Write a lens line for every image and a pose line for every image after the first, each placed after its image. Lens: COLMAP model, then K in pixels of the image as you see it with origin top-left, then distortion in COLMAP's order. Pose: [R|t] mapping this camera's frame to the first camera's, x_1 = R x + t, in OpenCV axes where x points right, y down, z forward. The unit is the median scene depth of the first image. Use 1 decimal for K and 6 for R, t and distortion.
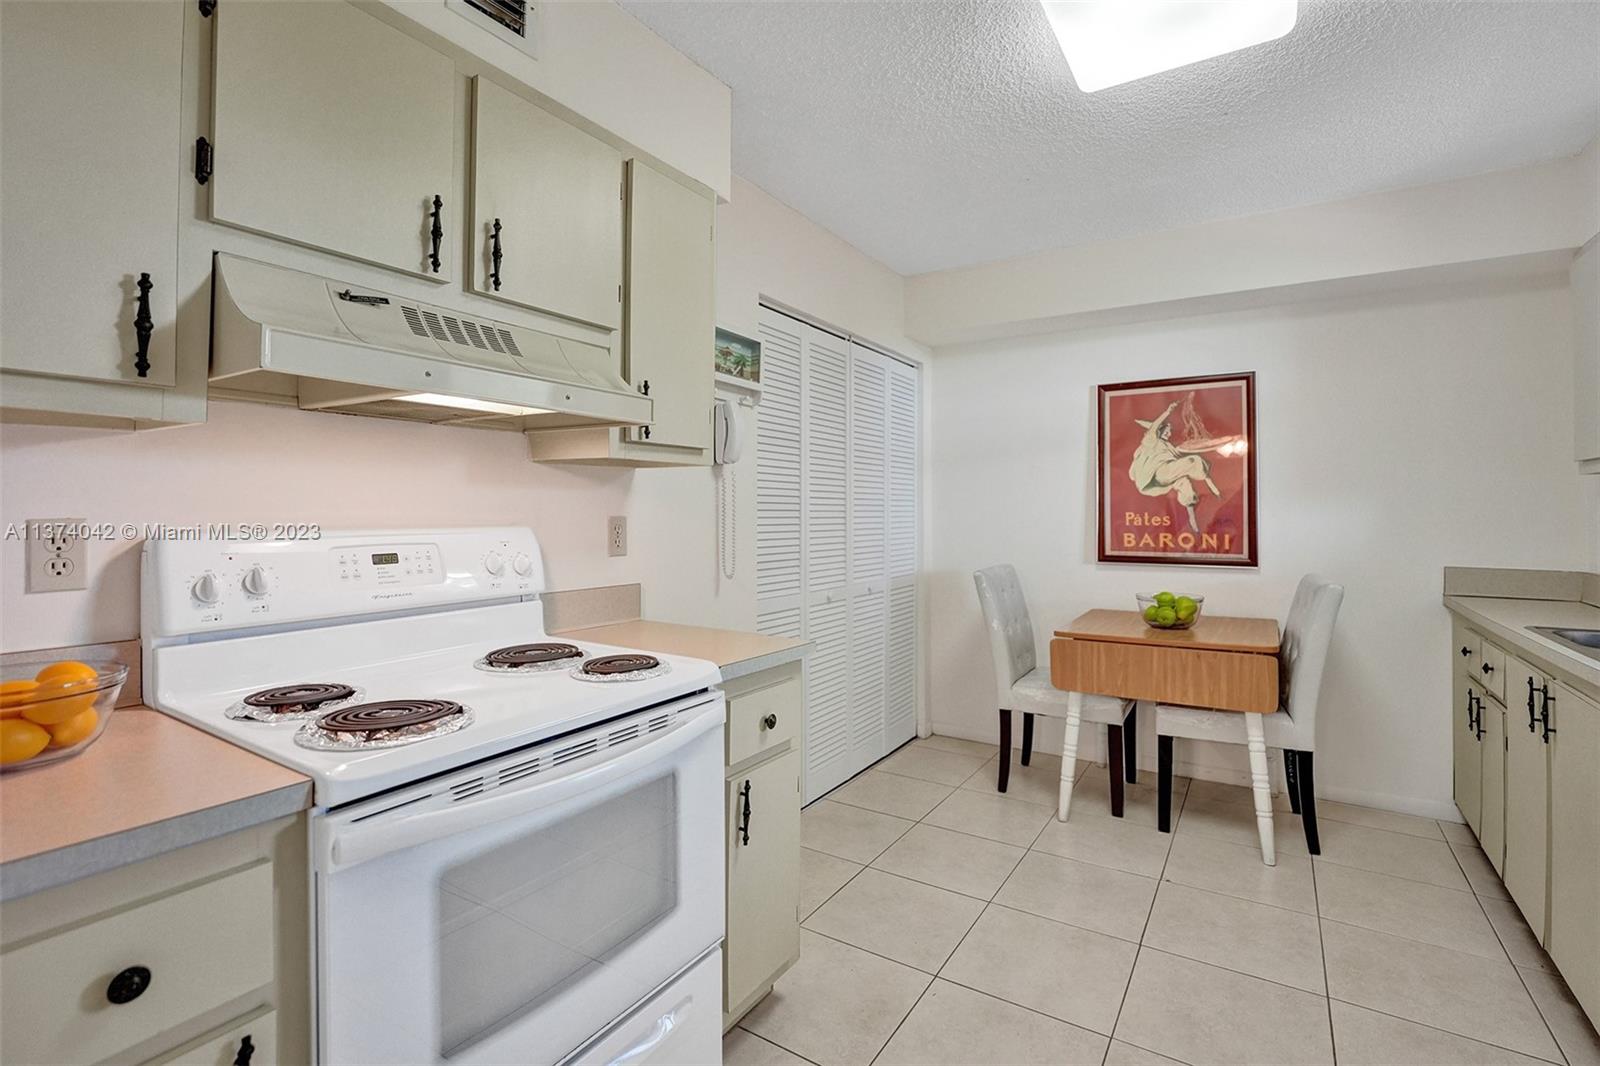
lens RADIAL K [[723.4, 0, 799.5], [0, 723.4, 517.3], [0, 0, 1]] dist [-0.018774, 0.001473]
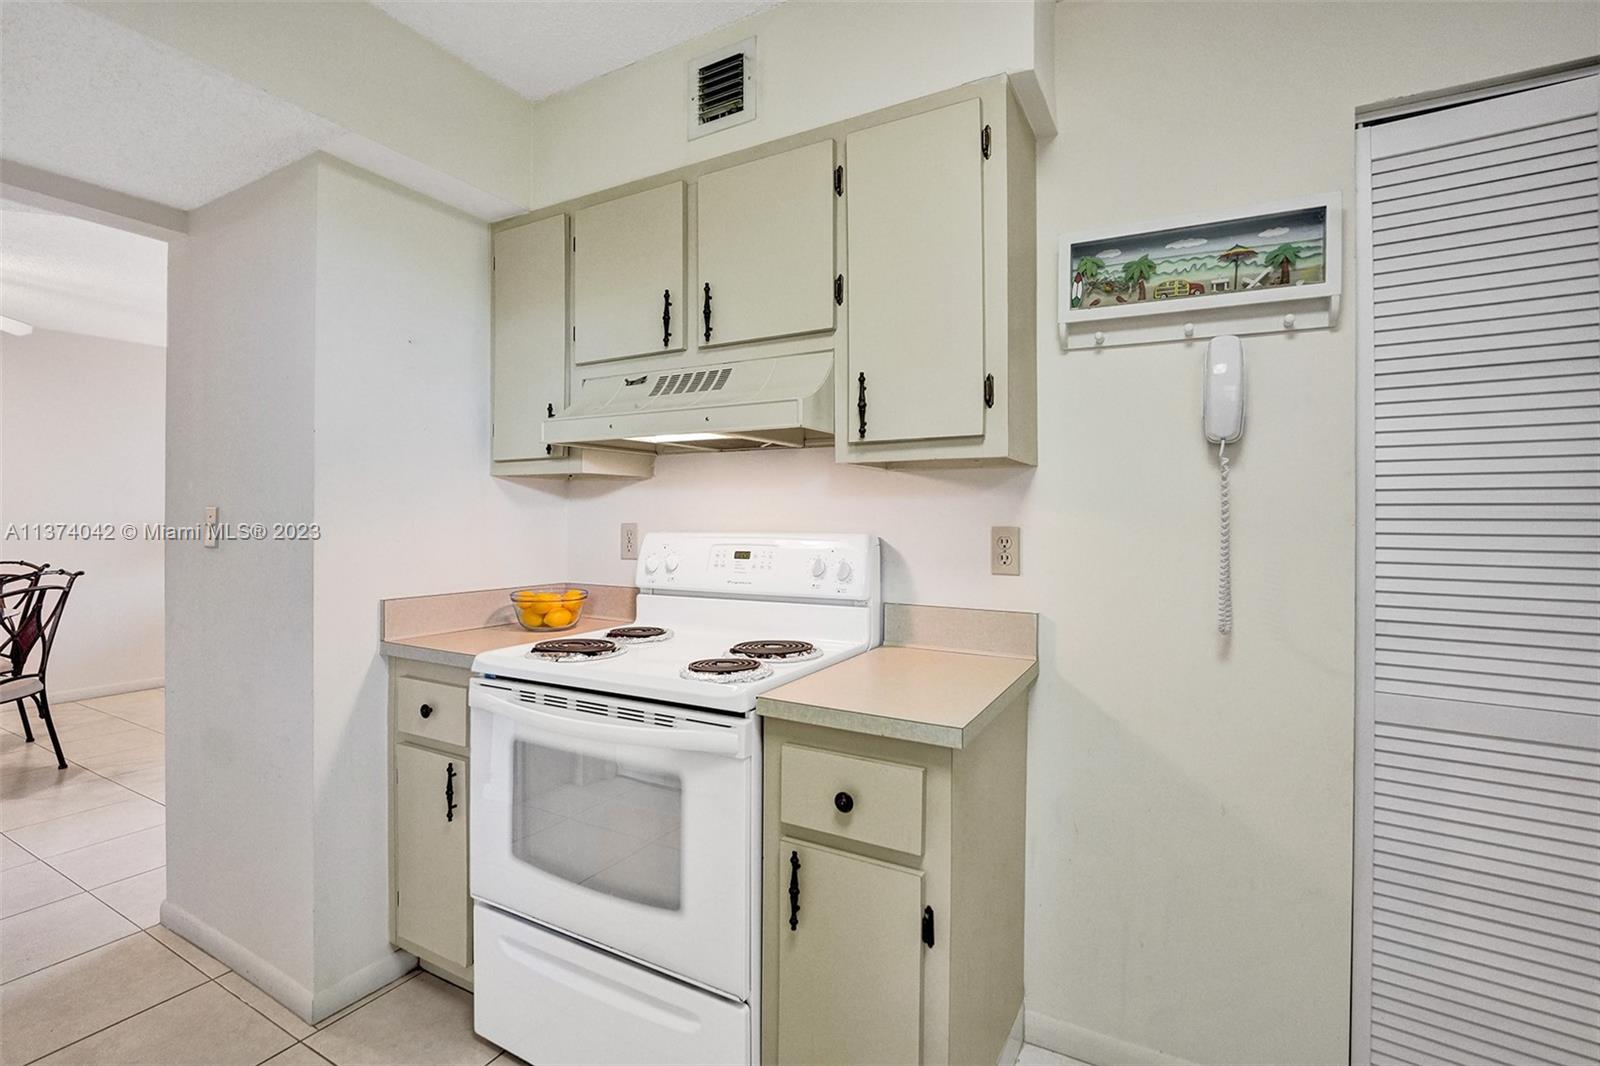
lens RADIAL K [[723.4, 0, 802.1], [0, 723.4, 527.5], [0, 0, 1]] dist [-0.018774, 0.001473]
pose [[0.074454, 0.011143, -0.997162, 0.729864], [-0.010349, 0.999892, 0.010401, -0.008436], [0.997171, 0.009545, 0.074562, 0.939397]]
